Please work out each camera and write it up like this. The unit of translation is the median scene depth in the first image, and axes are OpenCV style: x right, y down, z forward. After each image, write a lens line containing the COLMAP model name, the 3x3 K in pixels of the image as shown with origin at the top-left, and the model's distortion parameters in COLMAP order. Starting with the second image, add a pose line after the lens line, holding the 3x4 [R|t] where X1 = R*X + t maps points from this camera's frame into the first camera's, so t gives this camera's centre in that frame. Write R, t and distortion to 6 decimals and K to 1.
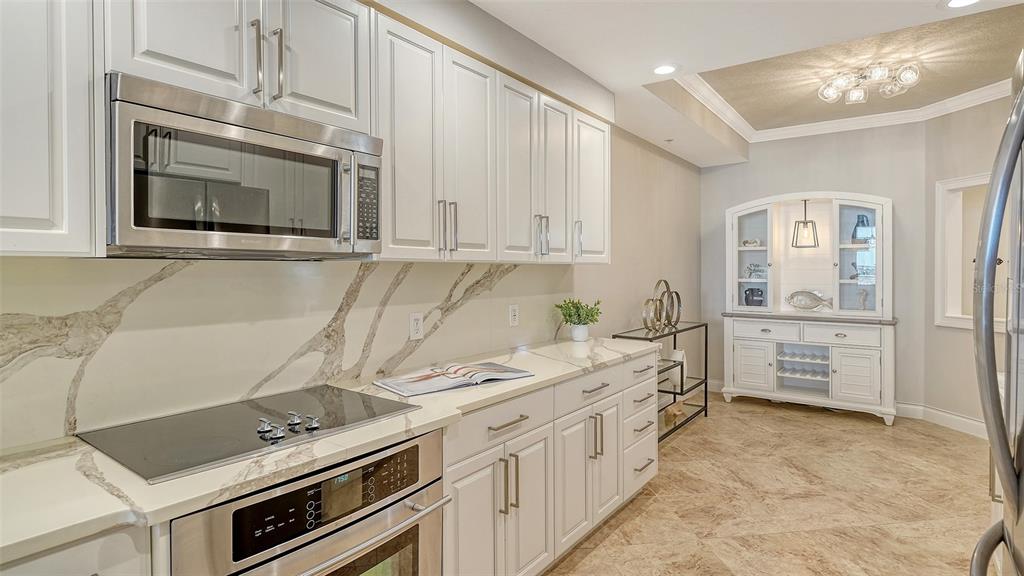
lens RADIAL K [[525.2, 0, 514.8], [0, 525.2, 272.3], [0, 0, 1]] dist [-0.002441, 0.000707]
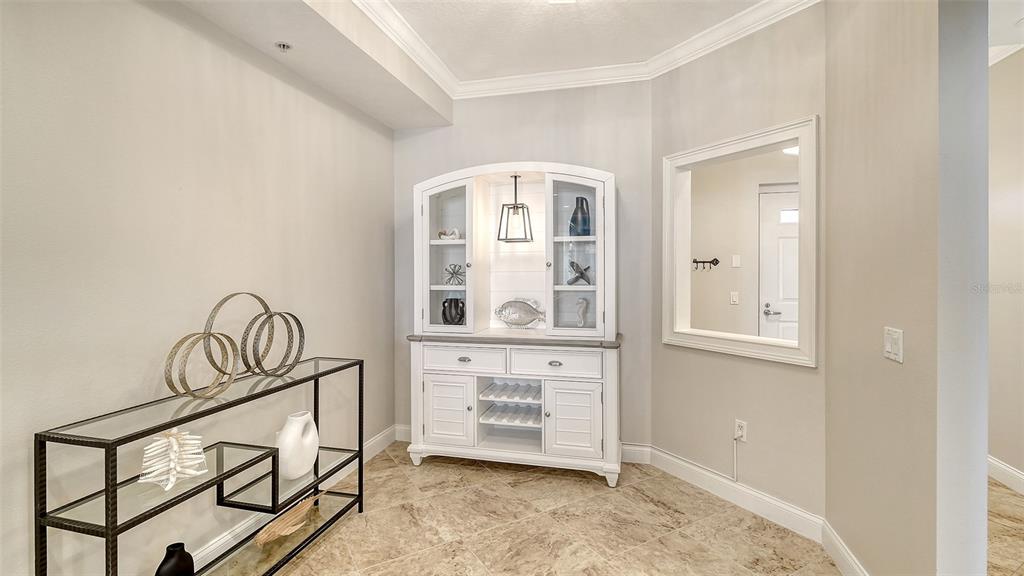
lens RADIAL K [[468.4, 0, 510.3], [0, 468.4, 281.5], [0, 0, 1]] dist [0.002615, 0.000086]
pose [[0.927907, -0.012010, 0.372619, 0.316942], [0.007492, 0.999880, 0.013572, -0.000777], [-0.372738, -0.009801, 0.927885, 0.418163]]
